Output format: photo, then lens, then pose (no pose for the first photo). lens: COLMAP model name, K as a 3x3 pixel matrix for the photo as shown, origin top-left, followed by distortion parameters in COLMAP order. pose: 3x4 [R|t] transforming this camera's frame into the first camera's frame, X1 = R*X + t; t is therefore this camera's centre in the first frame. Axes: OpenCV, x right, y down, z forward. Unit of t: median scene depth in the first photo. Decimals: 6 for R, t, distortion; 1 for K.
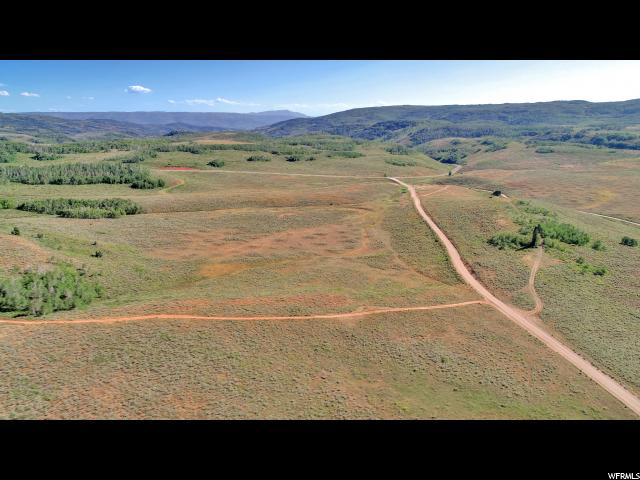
lens RADIAL K [[465.0, 0, 328.1], [0, 465.0, 241.7], [0, 0, 1]] dist [0.001216, -0.003850]
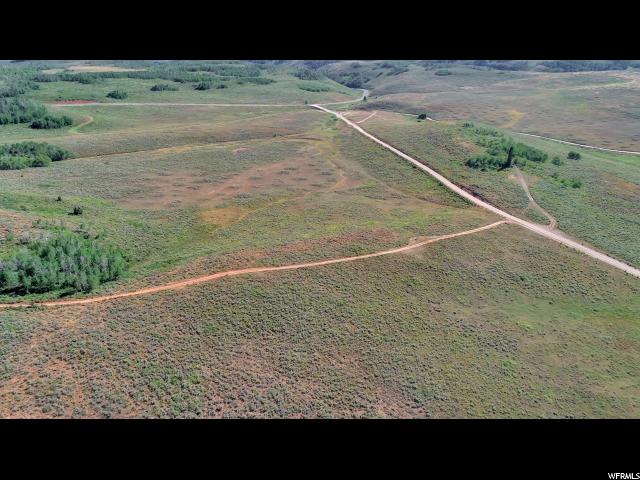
lens RADIAL K [[465.0, 0, 328.1], [0, 465.0, 241.7], [0, 0, 1]] dist [0.001216, -0.003850]
pose [[0.958167, -0.111968, 0.263398, -0.139448], [0.071347, 0.984690, 0.159044, -0.009618], [-0.277173, -0.133598, 0.951487, 0.035544]]
